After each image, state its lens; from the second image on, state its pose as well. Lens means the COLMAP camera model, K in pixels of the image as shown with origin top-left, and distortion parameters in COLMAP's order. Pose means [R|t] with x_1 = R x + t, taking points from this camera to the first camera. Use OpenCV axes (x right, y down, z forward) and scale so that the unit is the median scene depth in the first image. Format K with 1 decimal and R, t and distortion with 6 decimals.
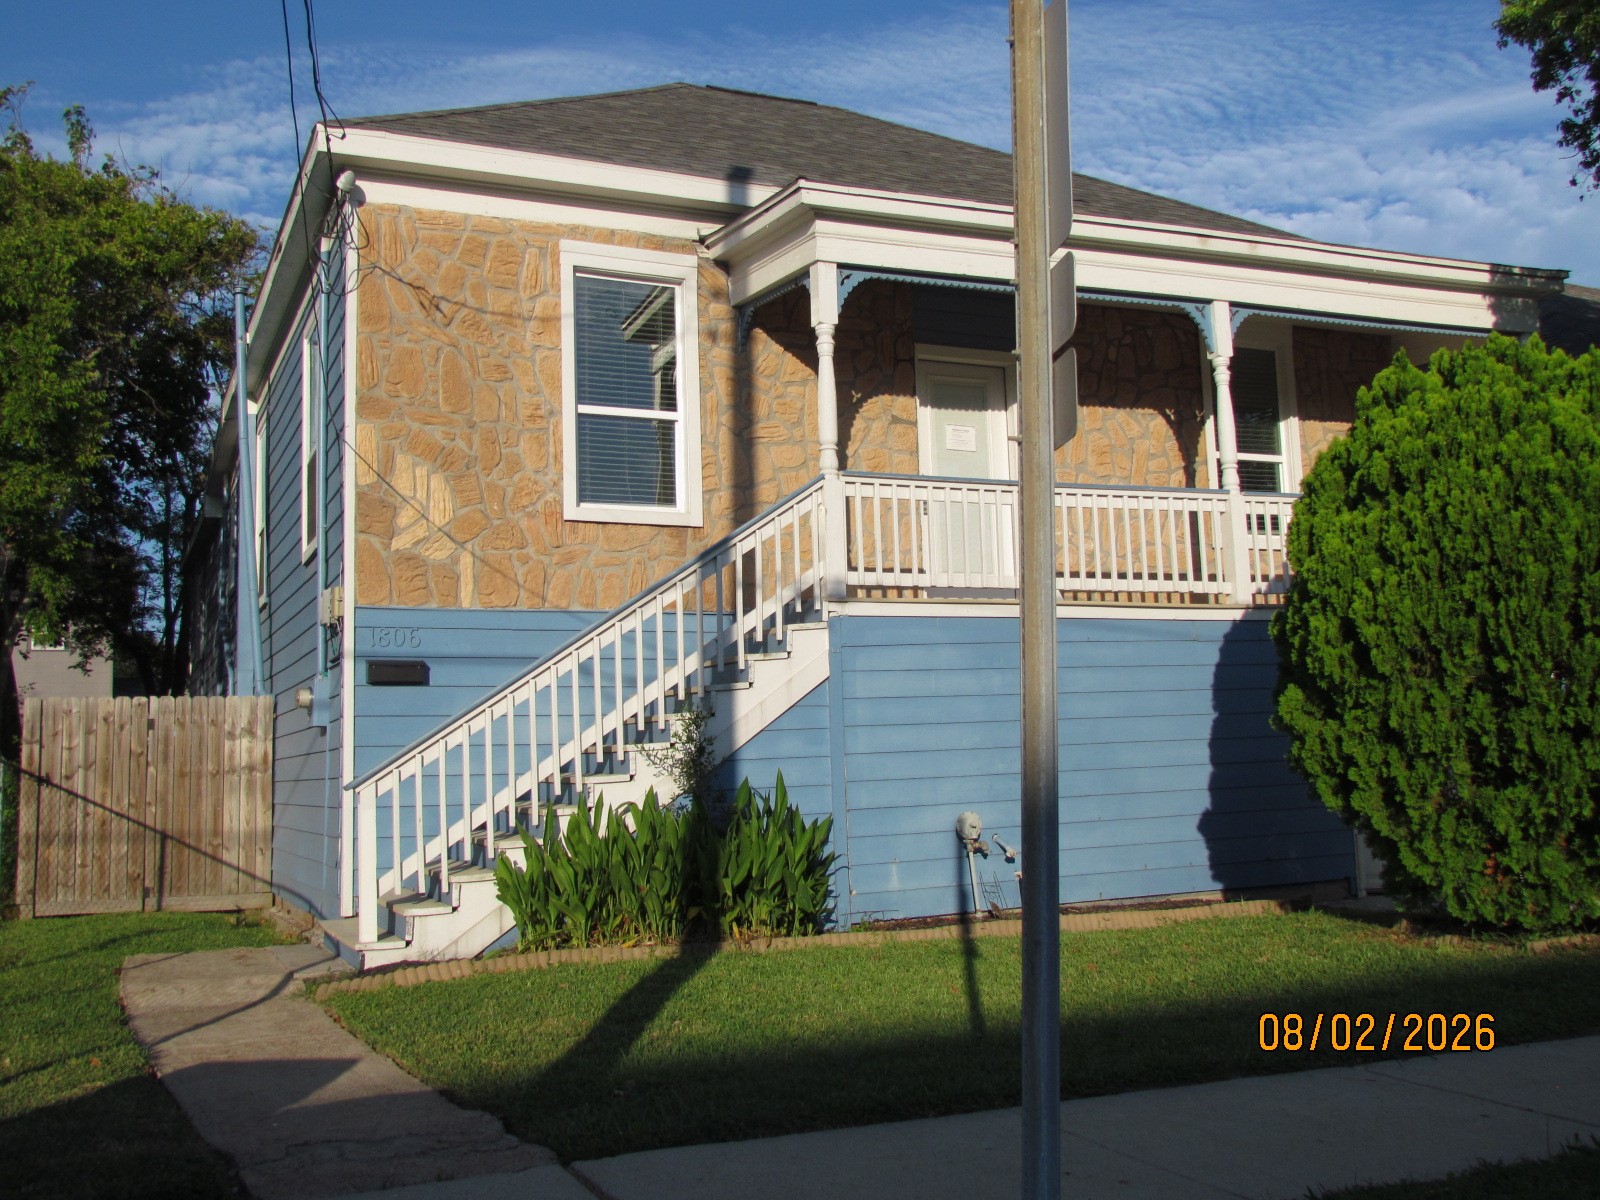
lens RADIAL K [[1611.5, 0, 800.0], [0, 1611.5, 600.0], [0, 0, 1]] dist [-0.062586, -0.012297]
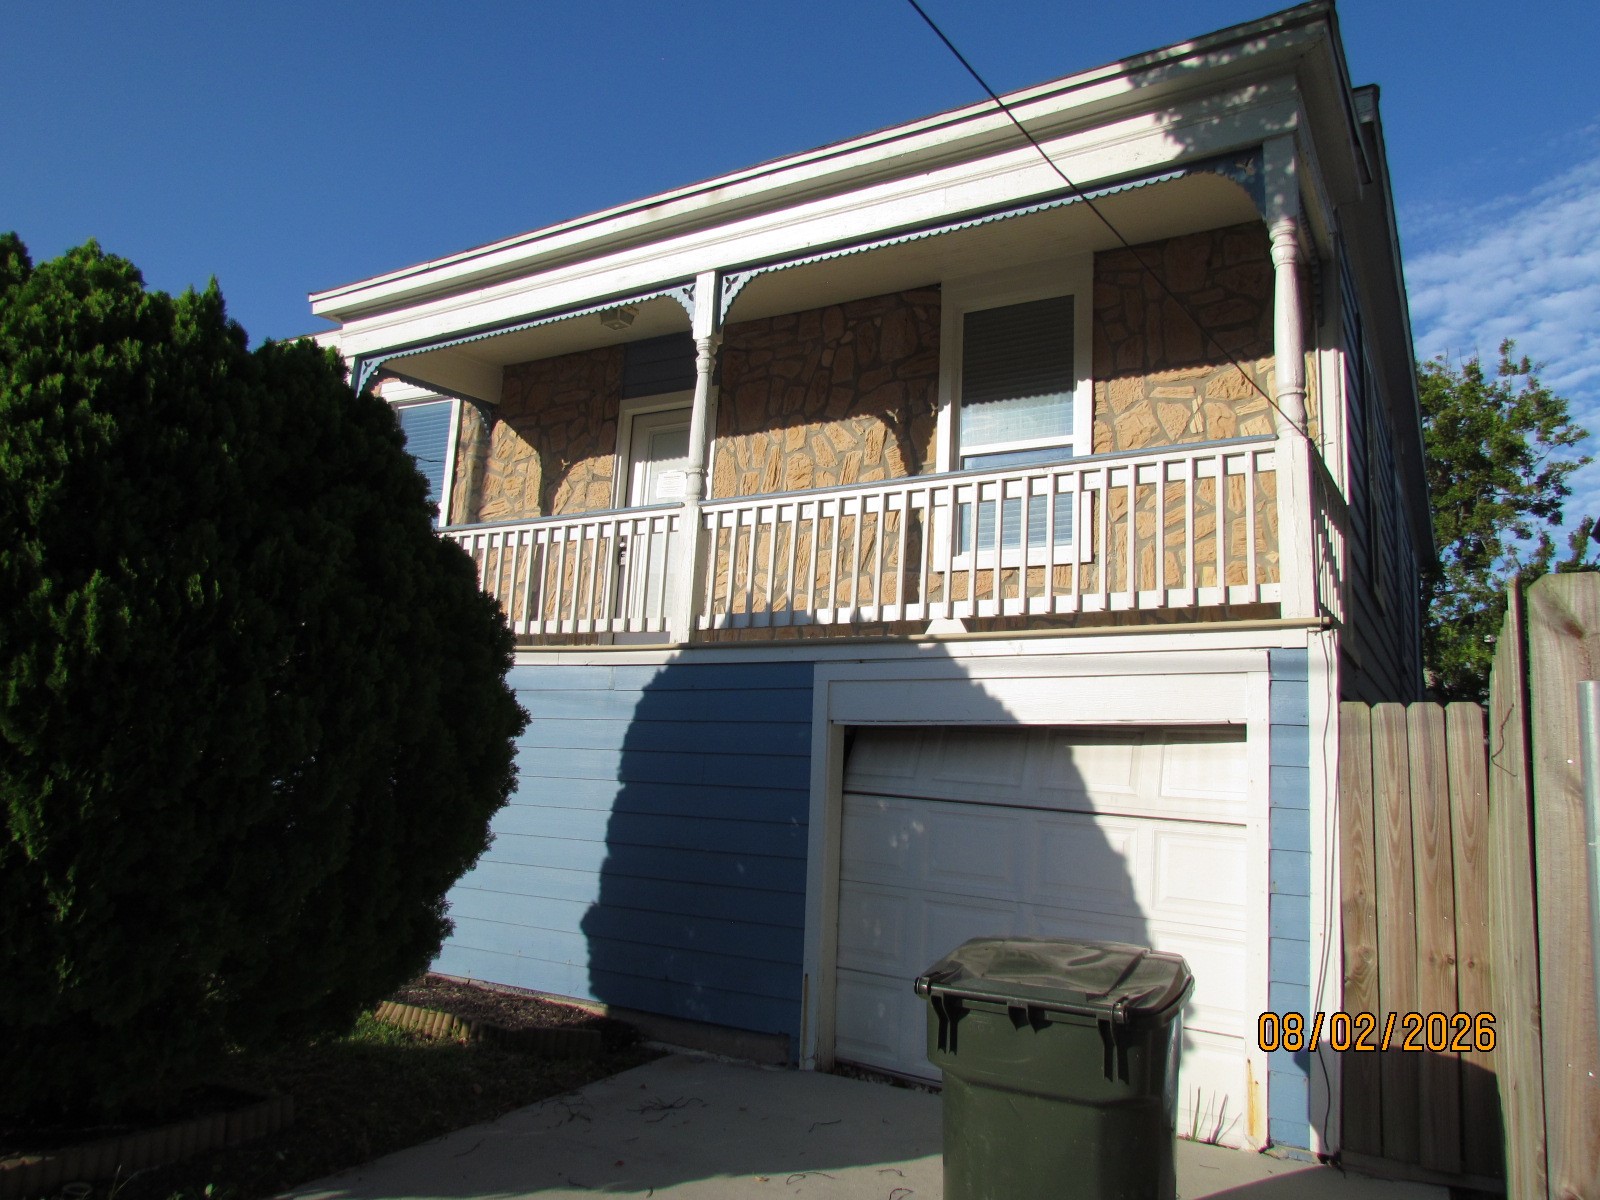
lens RADIAL K [[1126.0, 0, 800.0], [0, 1126.0, 600.0], [0, 0, 1]] dist [-0.020549, 0.001784]
pose [[0.586601, -0.064679, -0.807289, 0.741296], [0.014367, 0.997480, -0.069477, 0.018590], [0.809749, 0.029157, 0.586052, 0.711424]]
